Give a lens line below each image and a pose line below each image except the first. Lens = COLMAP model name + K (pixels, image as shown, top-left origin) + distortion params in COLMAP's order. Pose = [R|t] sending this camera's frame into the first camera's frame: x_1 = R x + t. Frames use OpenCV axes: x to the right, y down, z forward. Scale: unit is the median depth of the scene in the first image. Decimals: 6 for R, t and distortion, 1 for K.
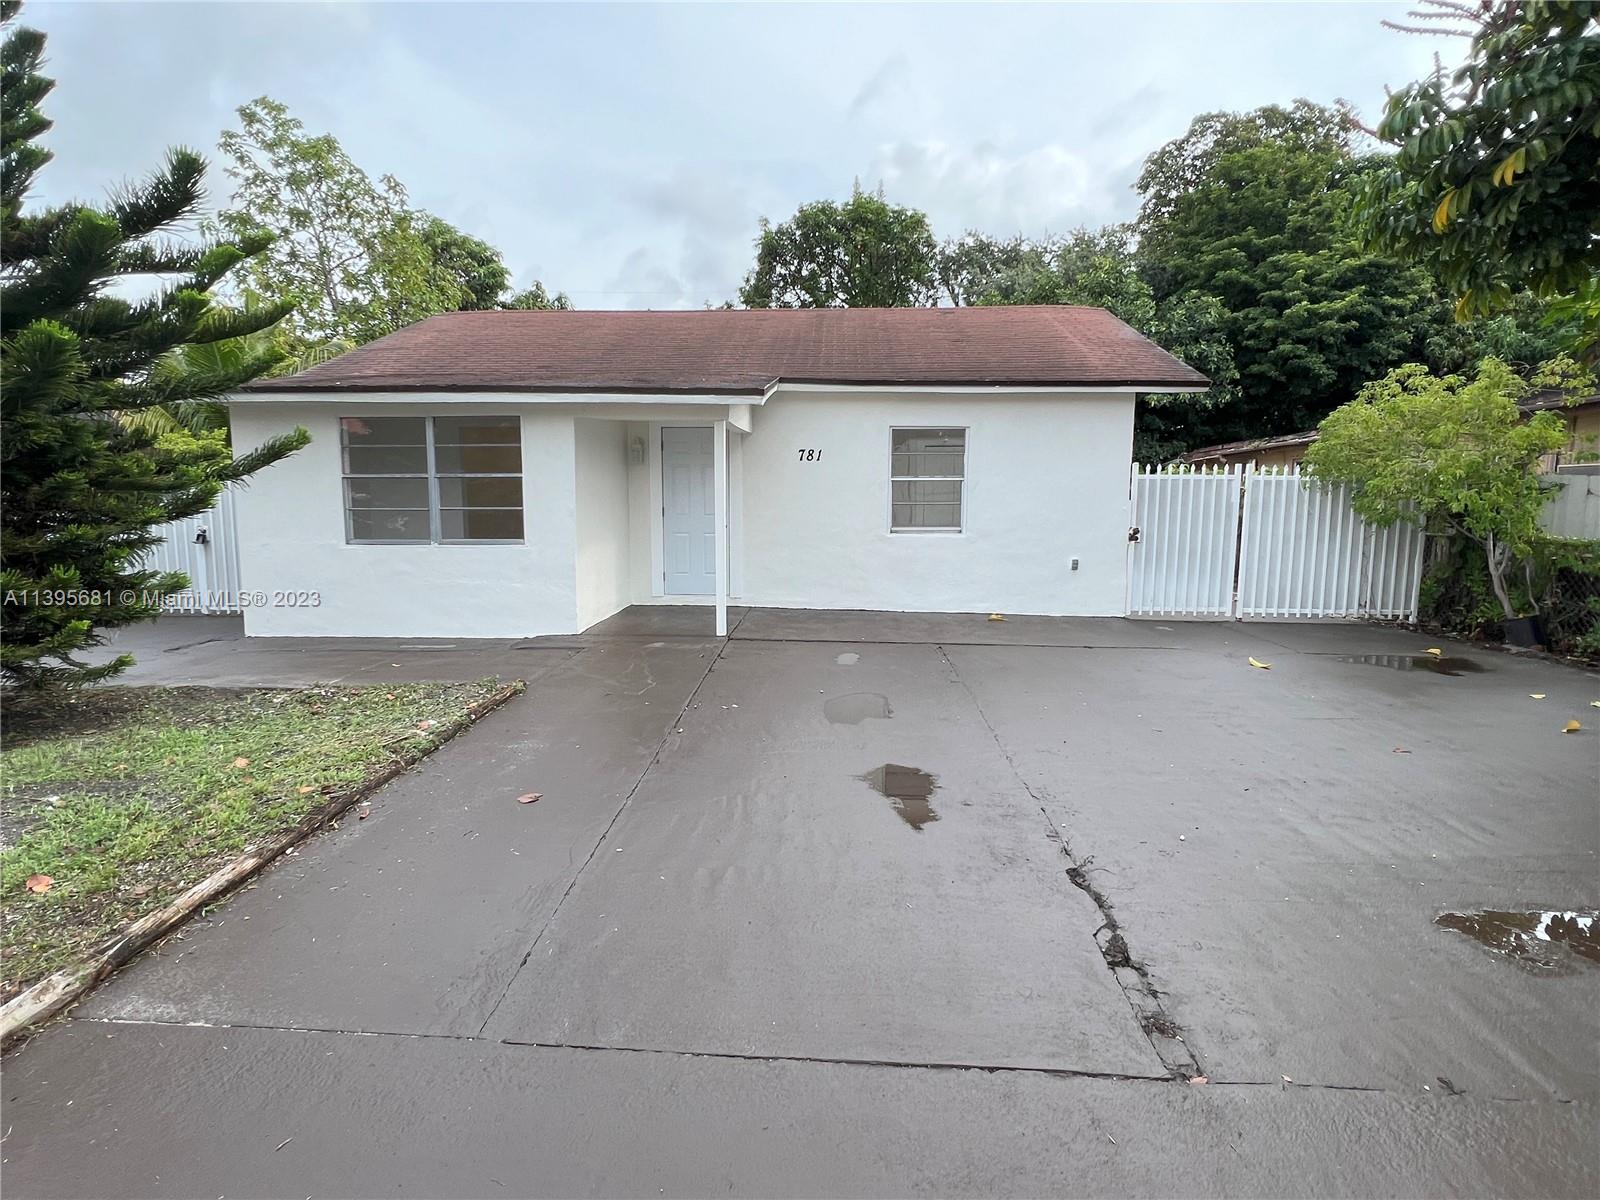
lens RADIAL K [[828.7, 0, 793.0], [0, 828.7, 603.1], [0, 0, 1]] dist [-0.004411, 0.001339]
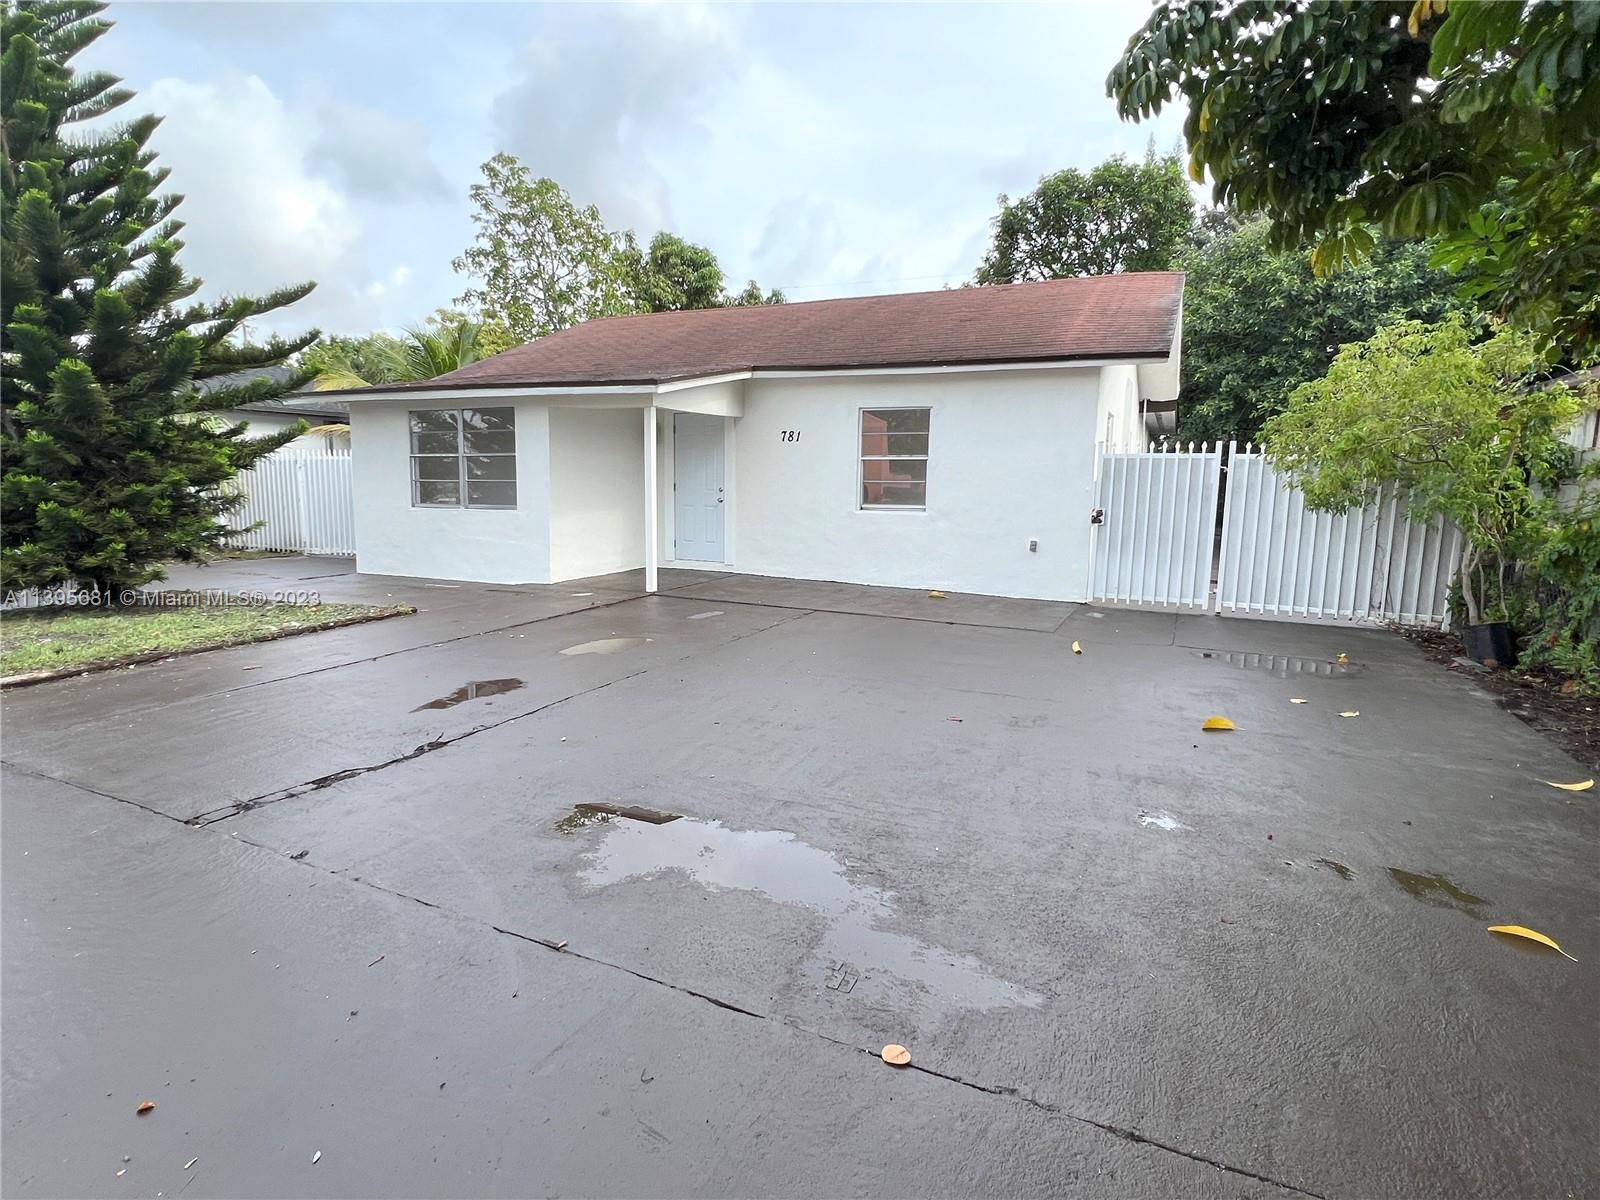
lens RADIAL K [[828.7, 0, 793.0], [0, 828.7, 603.1], [0, 0, 1]] dist [-0.004411, 0.001339]
pose [[0.929070, 0.063151, -0.364472, 0.433670], [-0.056544, 0.997985, 0.028784, 0.008366], [0.365556, -0.006134, 0.930769, -0.011613]]
